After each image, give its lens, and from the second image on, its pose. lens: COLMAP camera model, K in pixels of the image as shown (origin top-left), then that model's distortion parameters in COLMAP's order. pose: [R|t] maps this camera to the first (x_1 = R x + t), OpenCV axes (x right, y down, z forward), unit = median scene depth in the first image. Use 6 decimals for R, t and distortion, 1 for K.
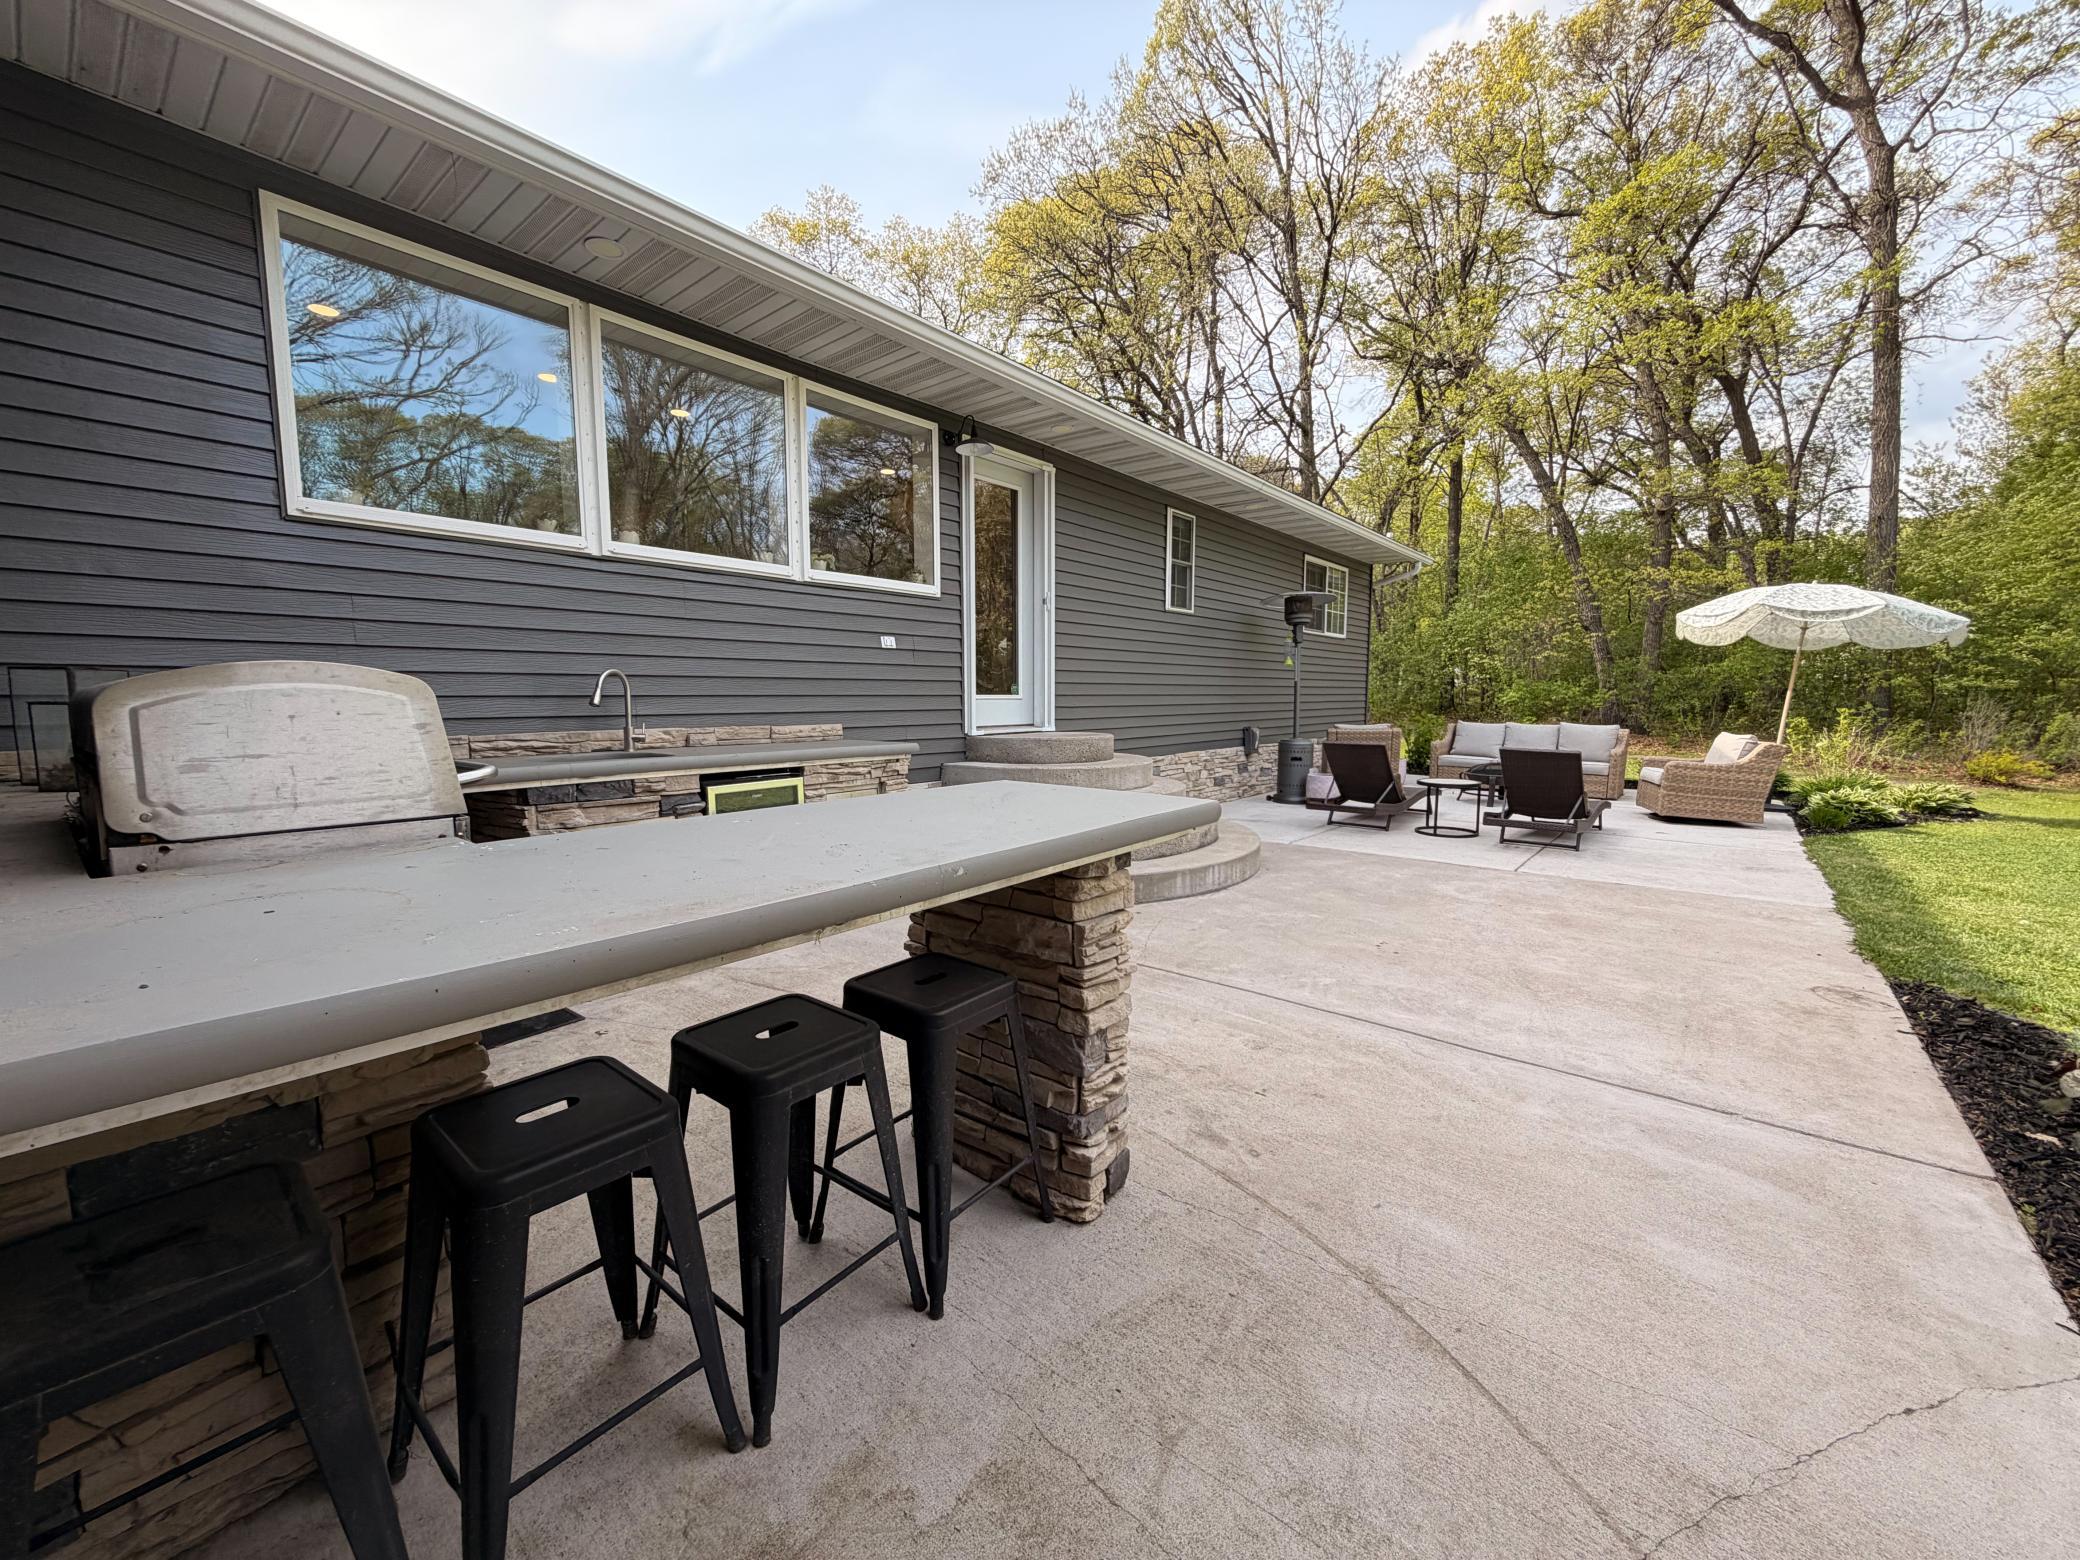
lens RADIAL K [[827.4, 0, 1032.4], [0, 827.4, 779.4], [0, 0, 1]] dist [0.000462, -0.000315]
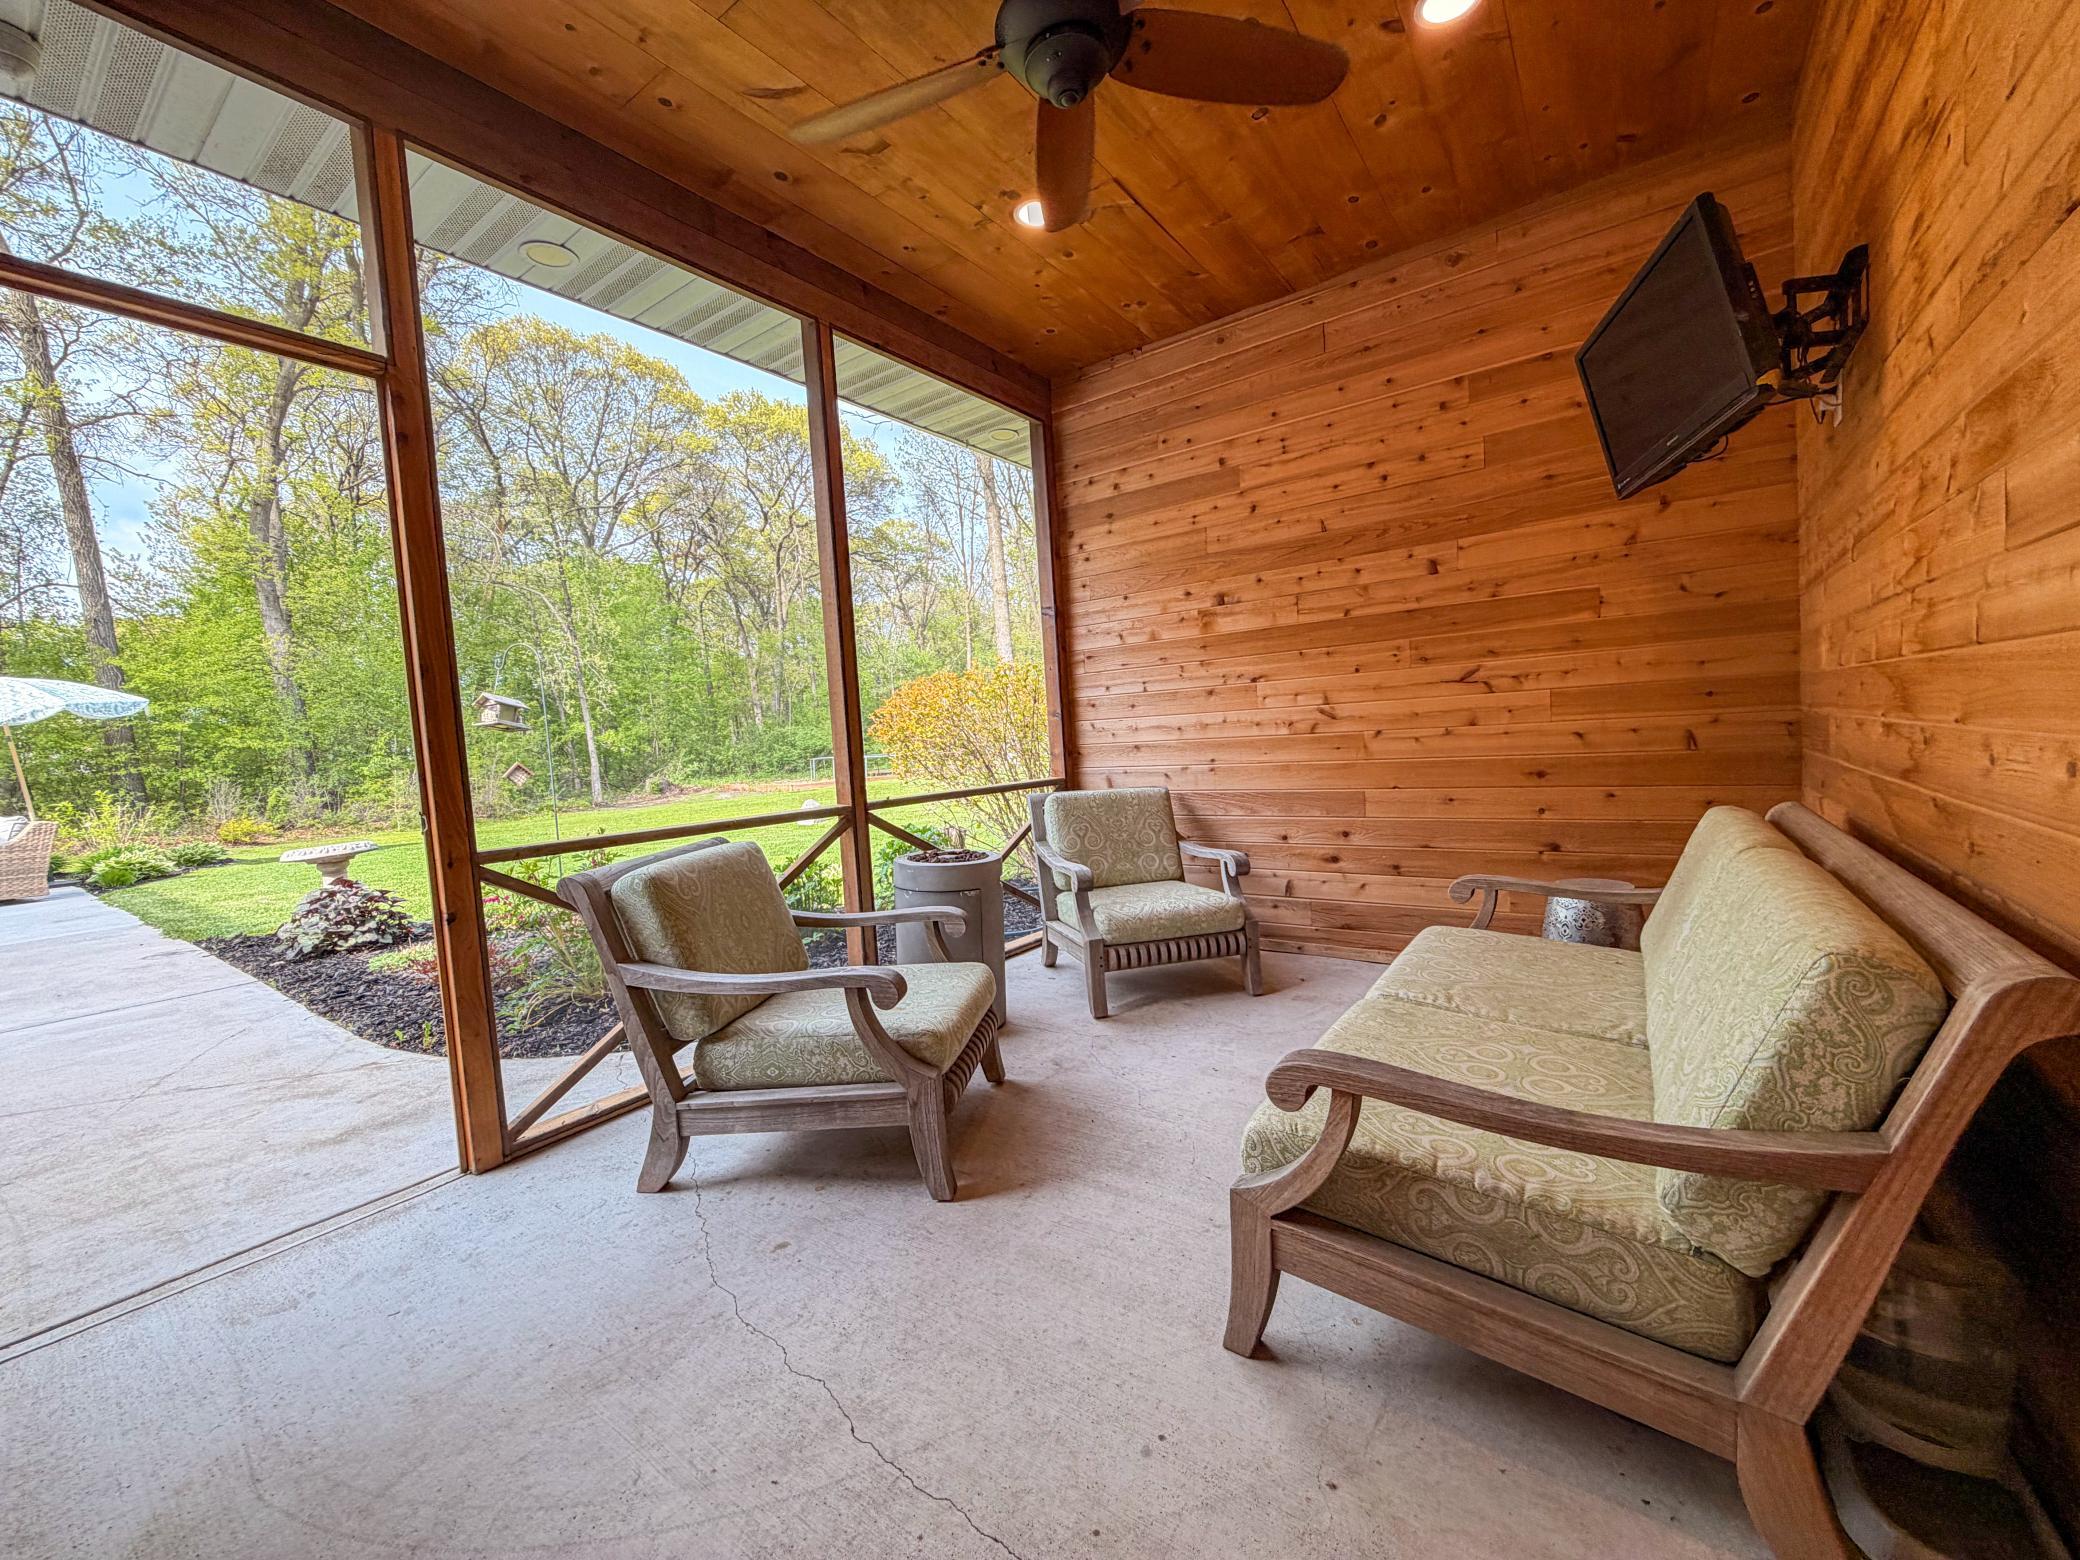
lens RADIAL K [[827.4, 0, 1032.4], [0, 827.4, 779.4], [0, 0, 1]] dist [0.000462, -0.000315]
pose [[-0.055969, -0.051971, 0.997079, -0.268175], [0.162026, 0.984934, 0.060433, 0.044328], [-0.985198, 0.164935, -0.046705, -0.244520]]
